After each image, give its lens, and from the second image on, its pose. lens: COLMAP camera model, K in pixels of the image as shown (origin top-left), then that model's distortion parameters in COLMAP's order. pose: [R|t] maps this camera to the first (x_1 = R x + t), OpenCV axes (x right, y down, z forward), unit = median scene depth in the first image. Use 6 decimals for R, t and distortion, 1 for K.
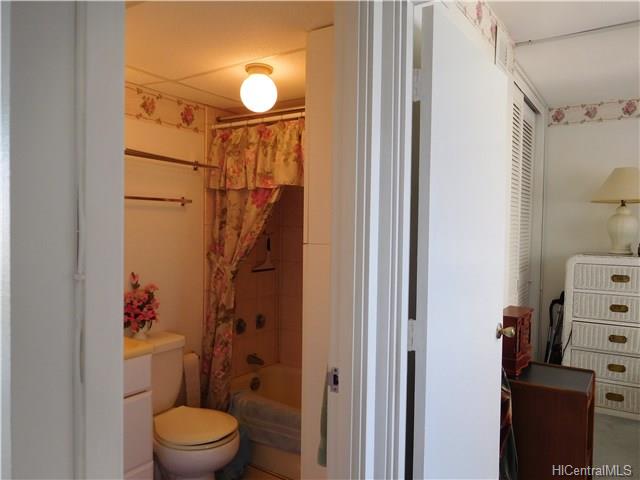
lens RADIAL K [[479.2, 0, 322.7], [0, 479.2, 244.5], [0, 0, 1]] dist [-0.015473, 0.000180]
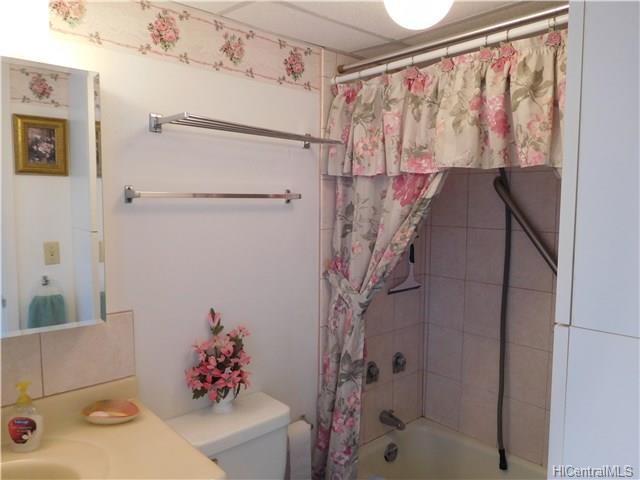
lens RADIAL K [[479.2, 0, 315.7], [0, 479.2, 241.2], [0, 0, 1]] dist [-0.015473, 0.000180]
pose [[0.965018, 0.010827, -0.261959, -0.087358], [-0.000980, 0.999289, 0.037694, -0.057121], [0.262180, -0.036119, 0.964343, 0.396722]]
